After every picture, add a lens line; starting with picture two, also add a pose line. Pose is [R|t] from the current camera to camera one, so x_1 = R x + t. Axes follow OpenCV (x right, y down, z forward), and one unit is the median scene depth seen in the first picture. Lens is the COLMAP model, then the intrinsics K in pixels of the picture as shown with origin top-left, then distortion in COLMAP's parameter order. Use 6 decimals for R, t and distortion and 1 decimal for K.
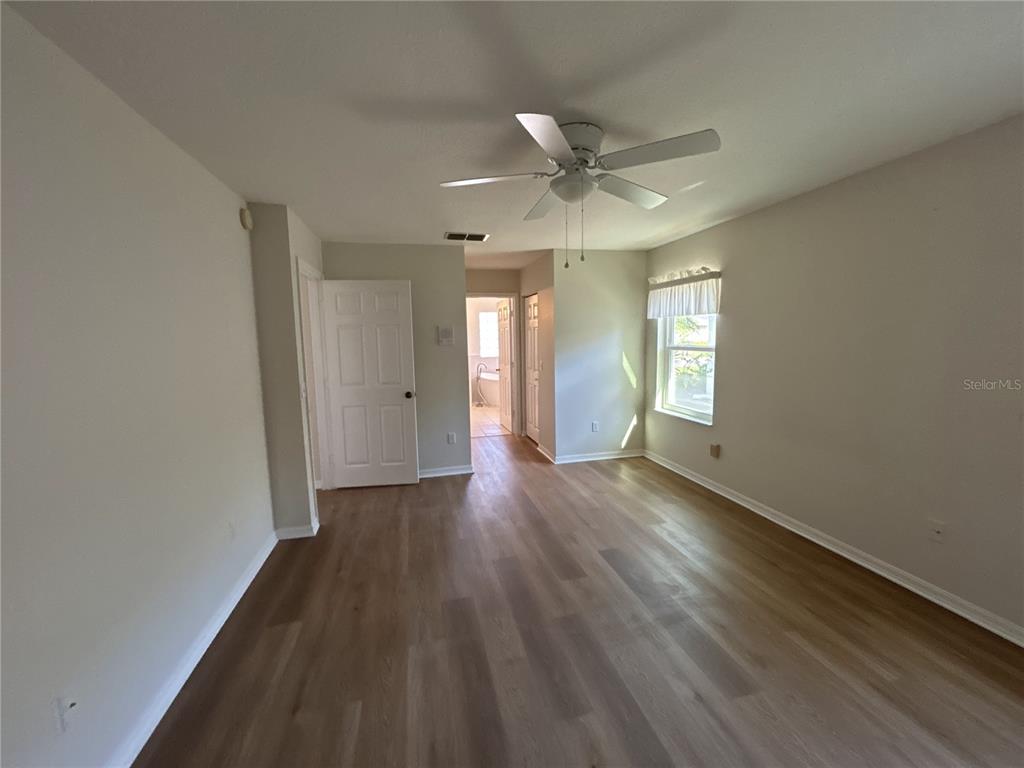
lens RADIAL K [[411.8, 0, 511.5], [0, 411.8, 382.6], [0, 0, 1]] dist [0.001302, -0.000053]
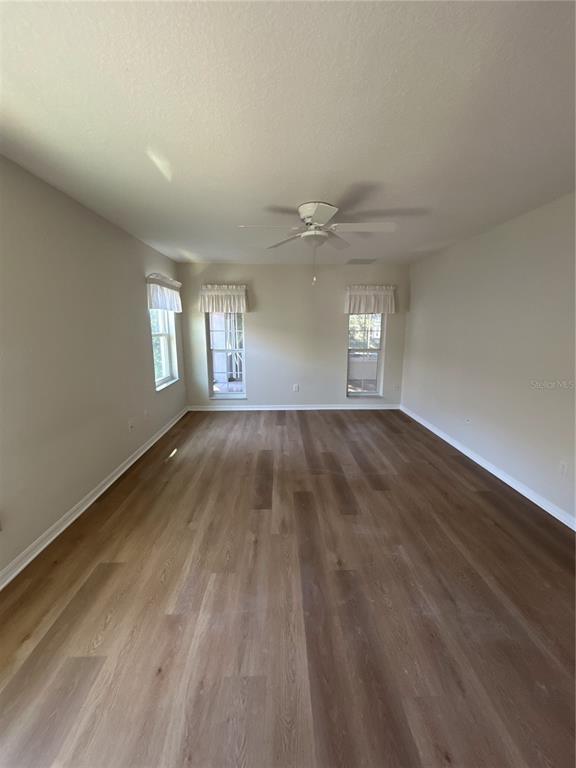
lens RADIAL K [[308.8, 0, 288.0], [0, 308.8, 383.5], [0, 0, 1]] dist [0.001302, -0.000053]
pose [[-0.978296, -0.019464, 0.206298, -0.014260], [0.042626, 0.955382, 0.292280, -0.198963], [-0.202782, 0.294730, -0.933817, 1.771675]]
